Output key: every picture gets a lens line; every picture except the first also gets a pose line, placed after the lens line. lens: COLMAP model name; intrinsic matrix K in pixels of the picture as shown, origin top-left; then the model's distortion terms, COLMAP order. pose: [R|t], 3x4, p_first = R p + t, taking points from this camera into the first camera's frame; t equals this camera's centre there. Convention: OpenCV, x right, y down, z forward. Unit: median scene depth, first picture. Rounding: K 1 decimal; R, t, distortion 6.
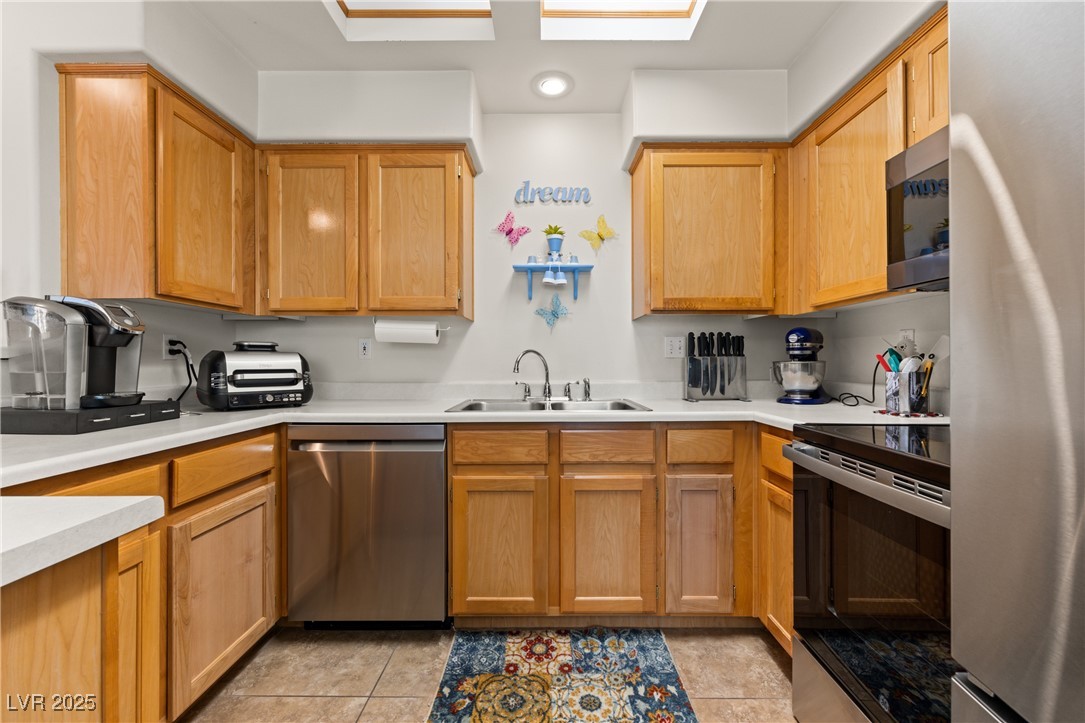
lens RADIAL K [[442.0, 0, 541.5], [0, 442.0, 361.2], [0, 0, 1]] dist [-0.001766, 0.001324]
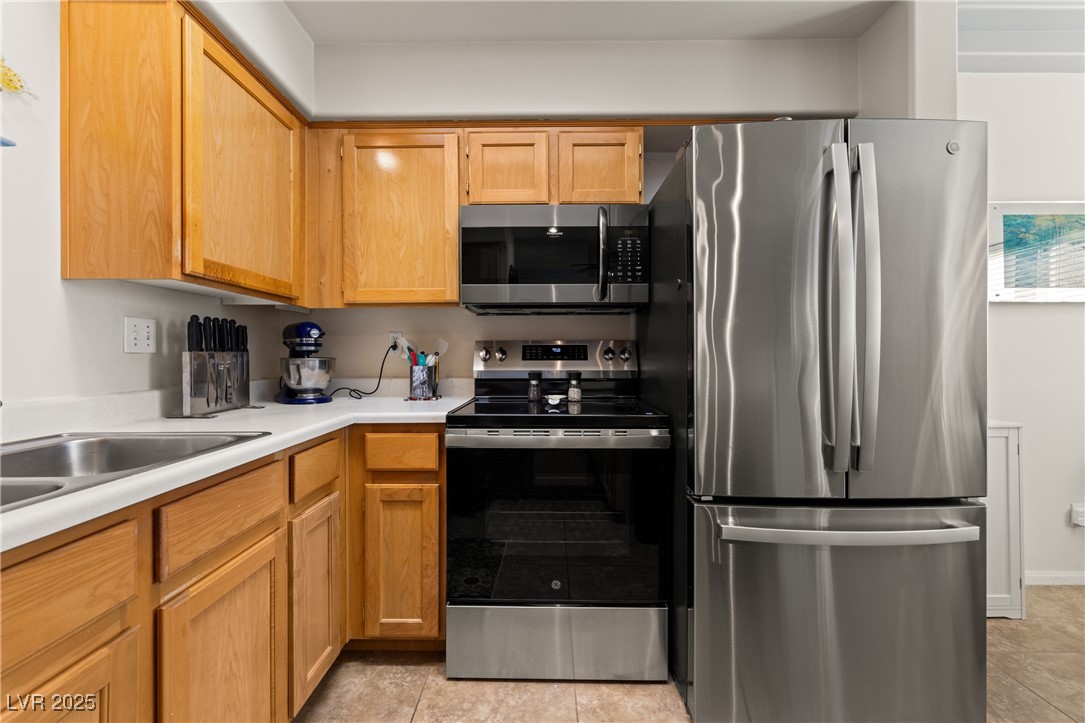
lens RADIAL K [[442.0, 0, 539.8], [0, 442.0, 355.6], [0, 0, 1]] dist [-0.001766, 0.001324]
pose [[-0.006019, 0.003131, 0.999977, -0.405830], [0.001765, 0.999994, -0.003120, -0.001245], [-0.999980, 0.001747, -0.006024, 0.589570]]
